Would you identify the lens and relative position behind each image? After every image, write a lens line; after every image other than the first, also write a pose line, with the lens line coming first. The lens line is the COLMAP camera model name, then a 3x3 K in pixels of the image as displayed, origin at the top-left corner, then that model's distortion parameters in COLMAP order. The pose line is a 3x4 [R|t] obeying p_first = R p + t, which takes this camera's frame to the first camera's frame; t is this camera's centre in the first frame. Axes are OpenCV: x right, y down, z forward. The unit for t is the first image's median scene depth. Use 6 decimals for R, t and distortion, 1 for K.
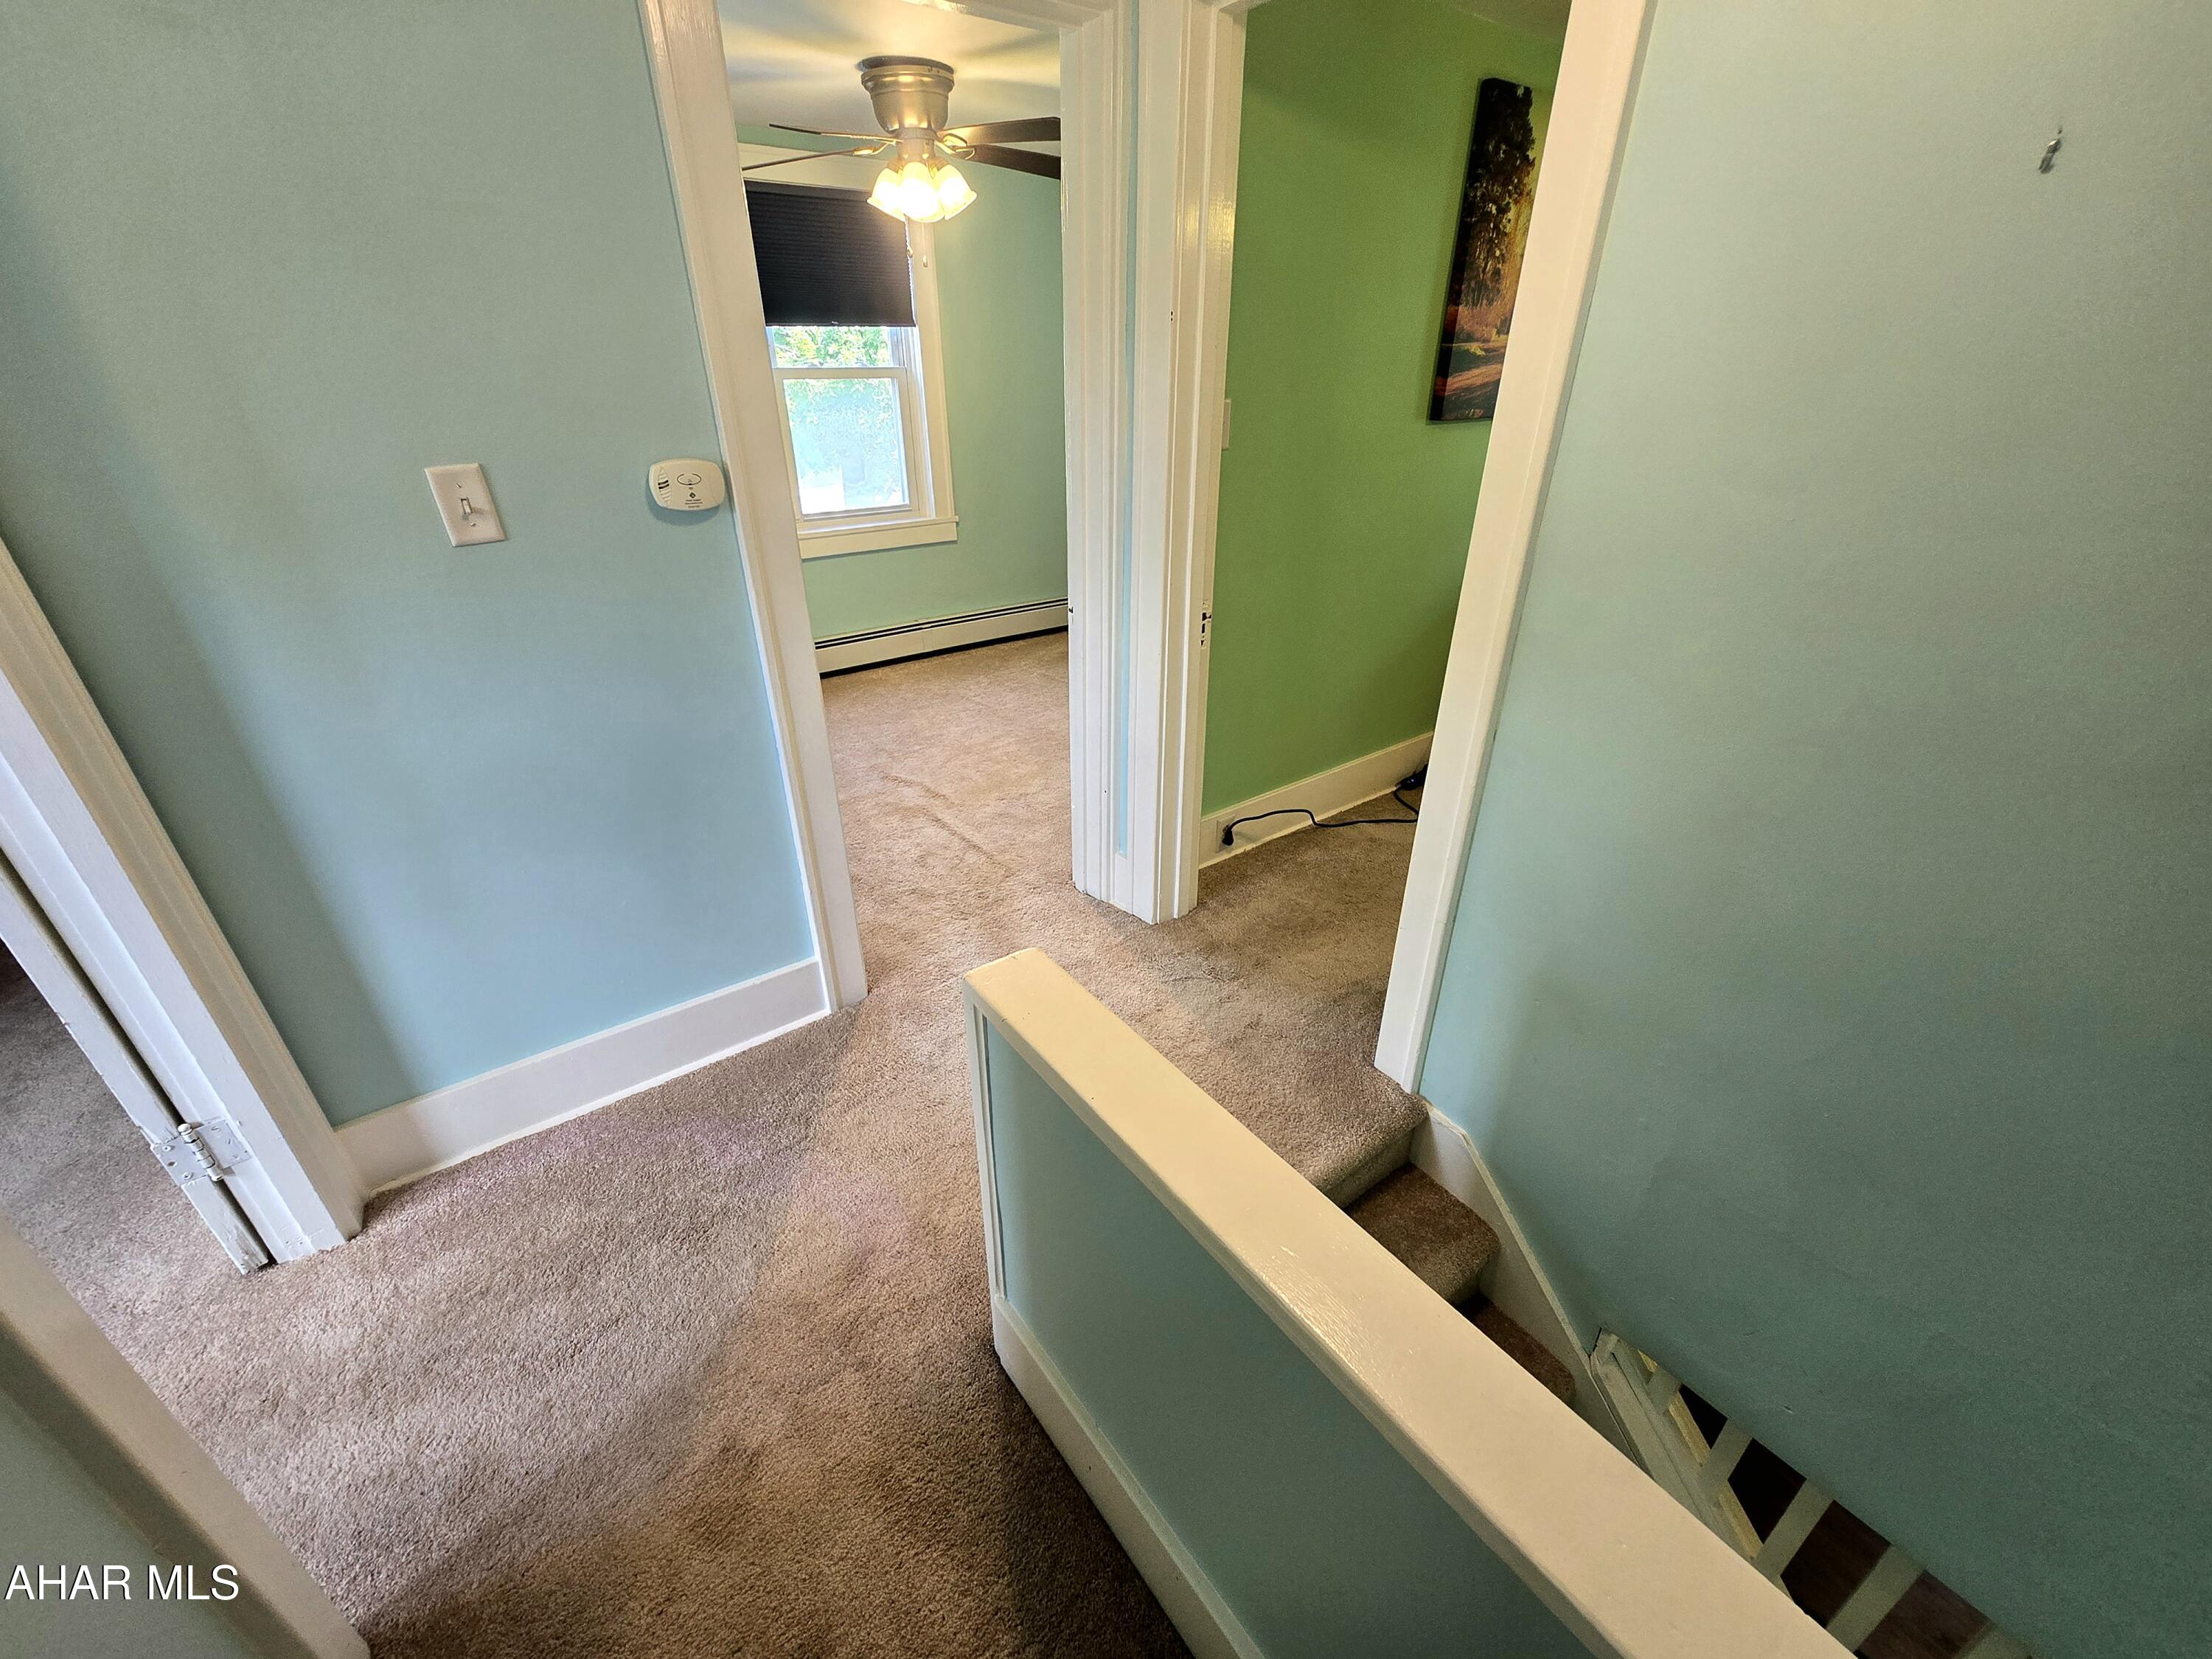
lens RADIAL K [[904.0, 0, 1104.6], [0, 904.0, 828.2], [0, 0, 1]] dist [-0.004210, 0.000212]
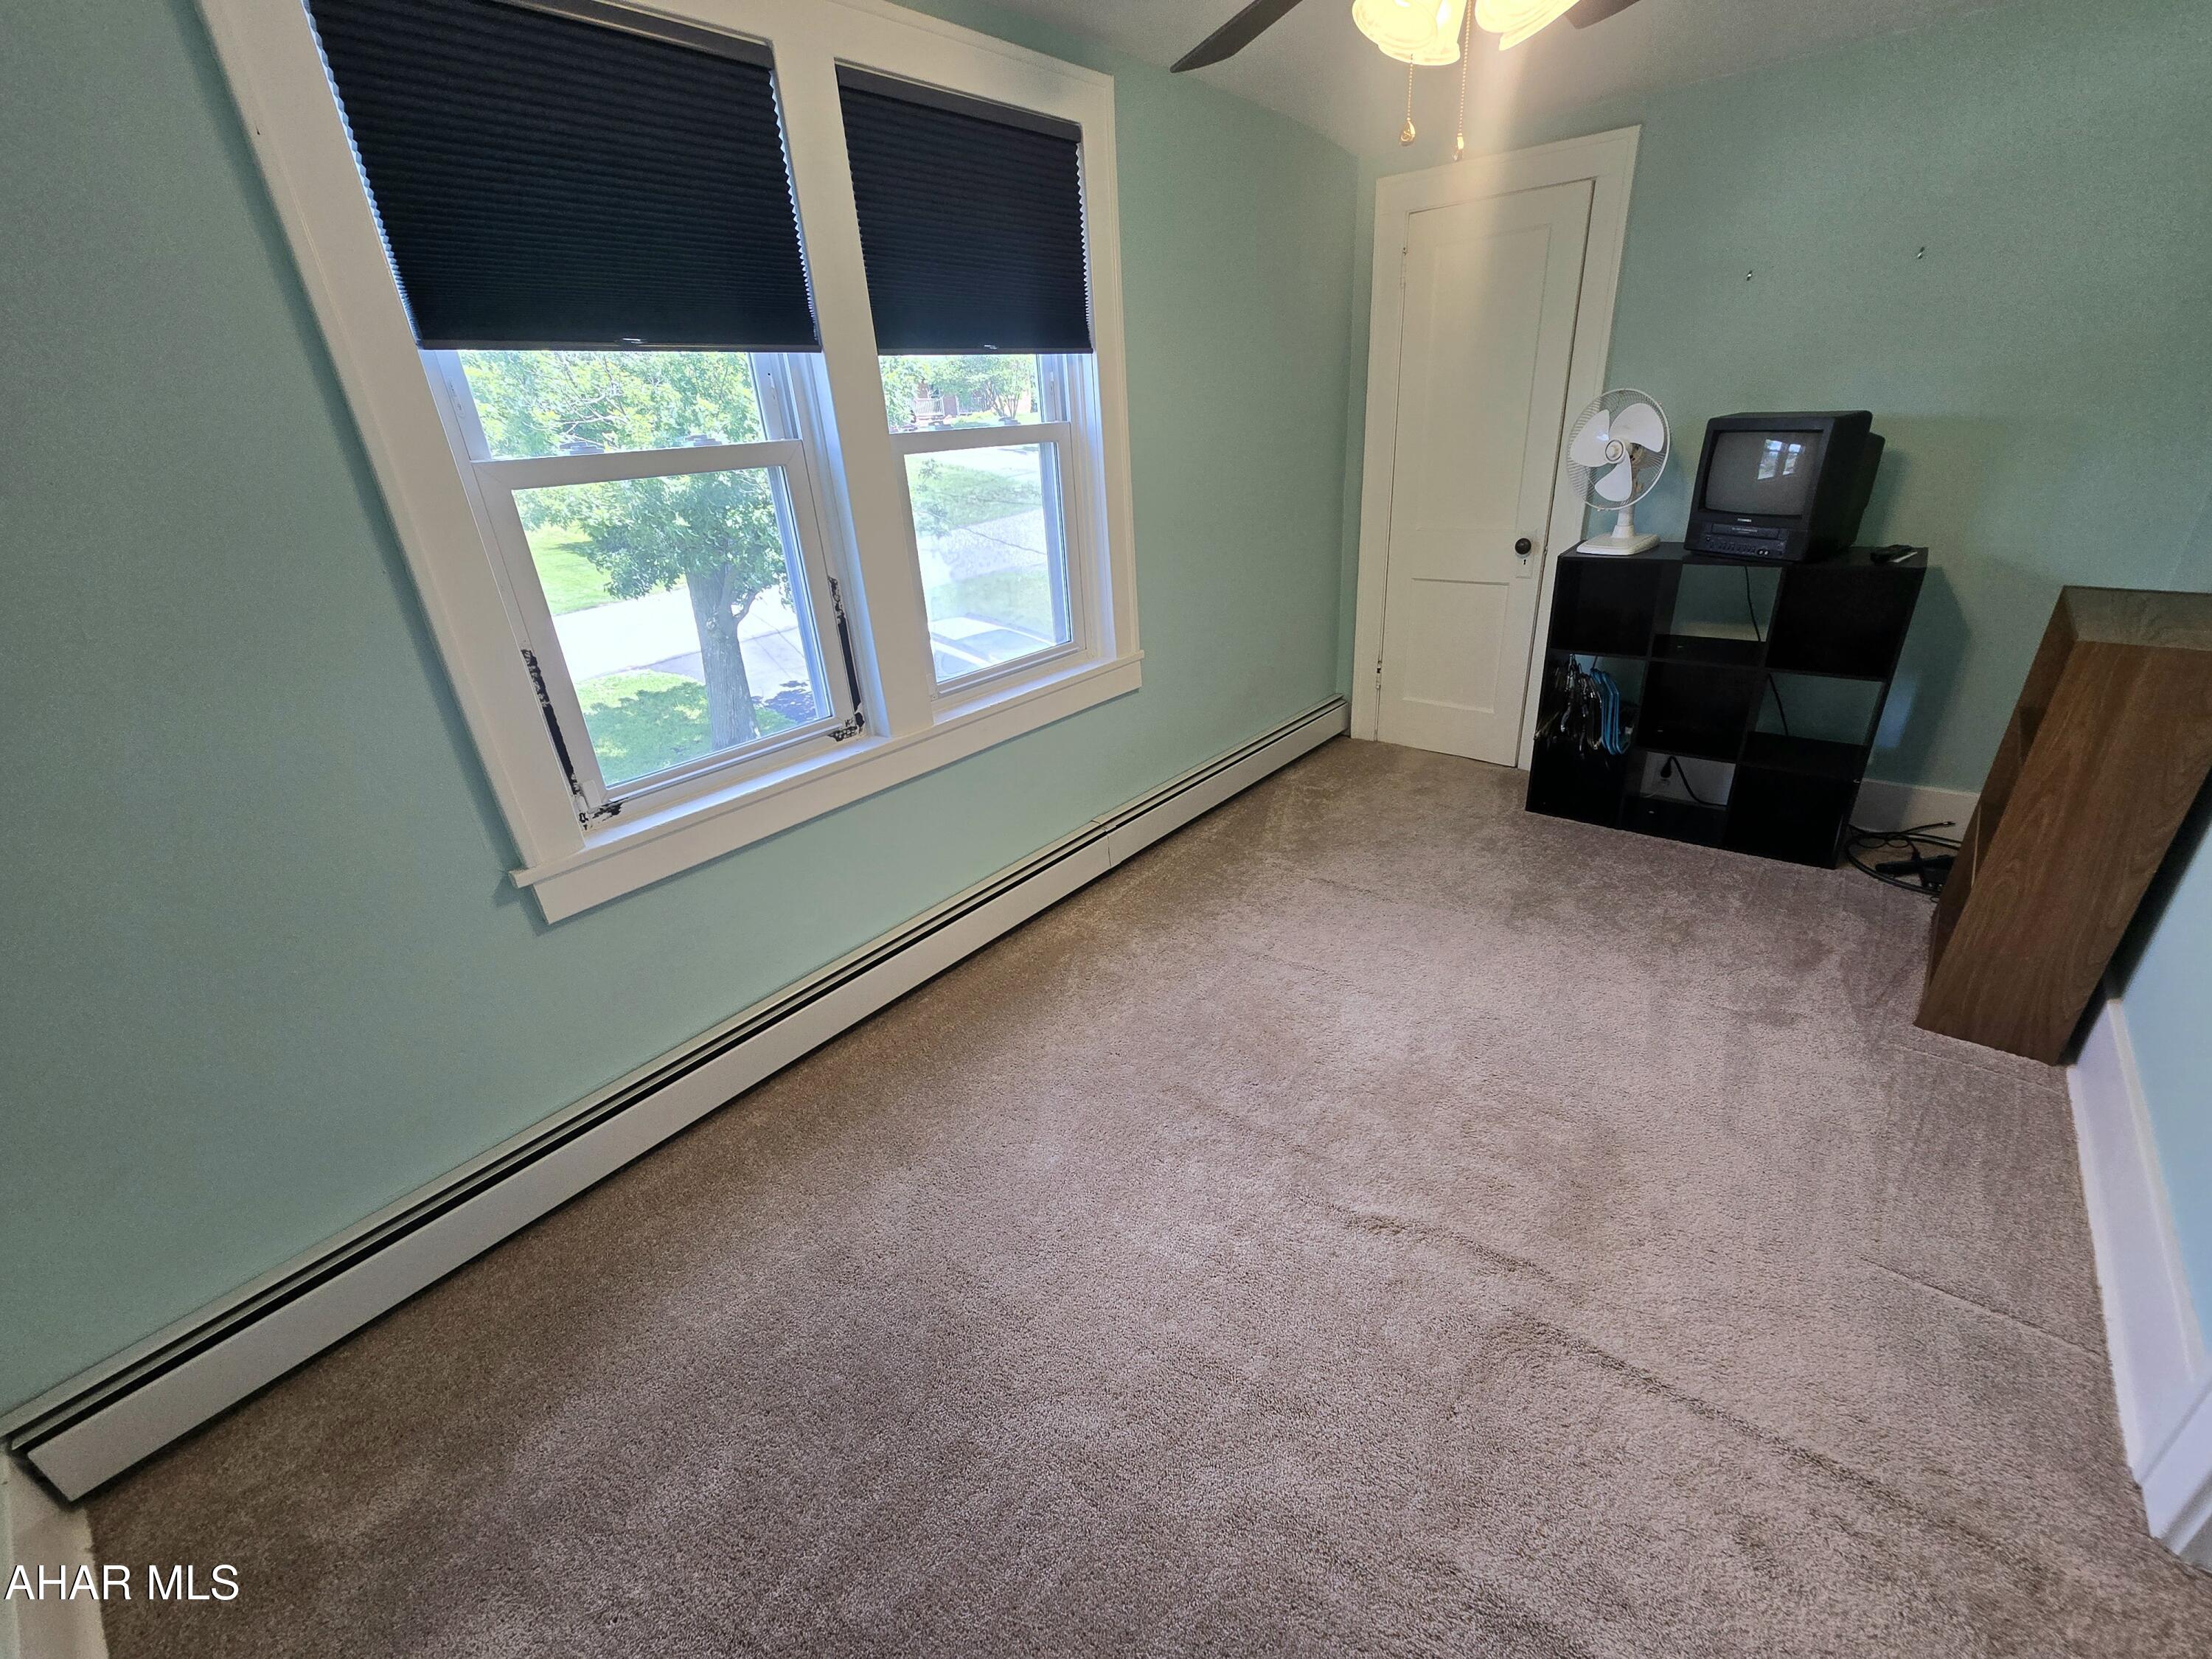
lens RADIAL K [[904.0, 0, 1109.8], [0, 904.0, 836.0], [0, 0, 1]] dist [-0.004210, 0.000212]
pose [[0.970305, -0.157368, 0.183693, -0.314575], [0.167689, 0.984946, -0.041974, -0.194270], [-0.174322, 0.071531, 0.982087, 0.395051]]
